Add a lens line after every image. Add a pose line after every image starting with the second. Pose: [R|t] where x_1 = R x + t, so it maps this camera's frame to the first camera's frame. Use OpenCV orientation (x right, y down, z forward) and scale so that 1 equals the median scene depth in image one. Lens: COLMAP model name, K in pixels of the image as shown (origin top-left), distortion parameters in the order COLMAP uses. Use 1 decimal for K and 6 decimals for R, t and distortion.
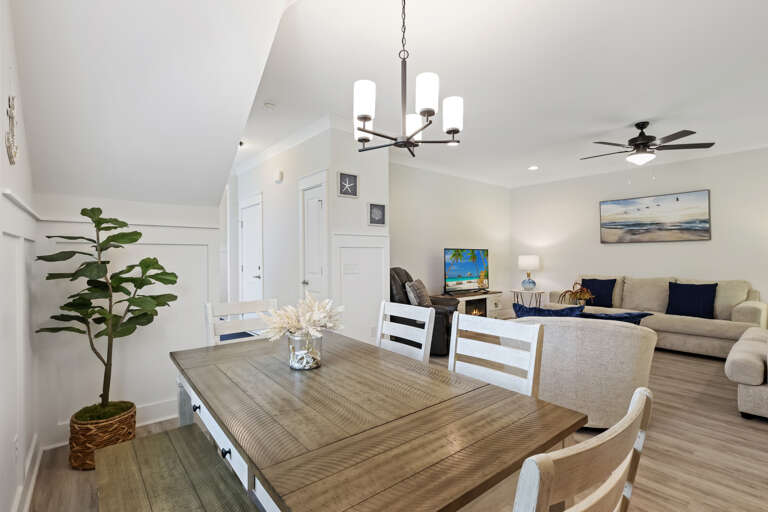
lens RADIAL K [[367.5, 0, 384.0], [0, 367.5, 256.0], [0, 0, 1]] dist [0.000512, 0.000054]
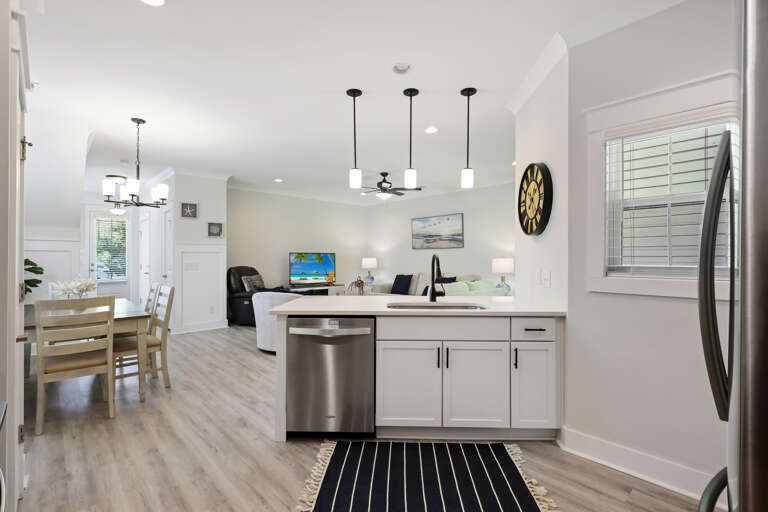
lens RADIAL K [[363.3, 0, 386.1], [0, 363.3, 257.1], [0, 0, 1]] dist [-0.000521, 0.000125]
pose [[0.997700, 0.001906, 0.067759, 0.475888], [-0.001783, 0.999997, -0.001877, -0.001978], [-0.067762, 0.001751, 0.997700, -0.420020]]
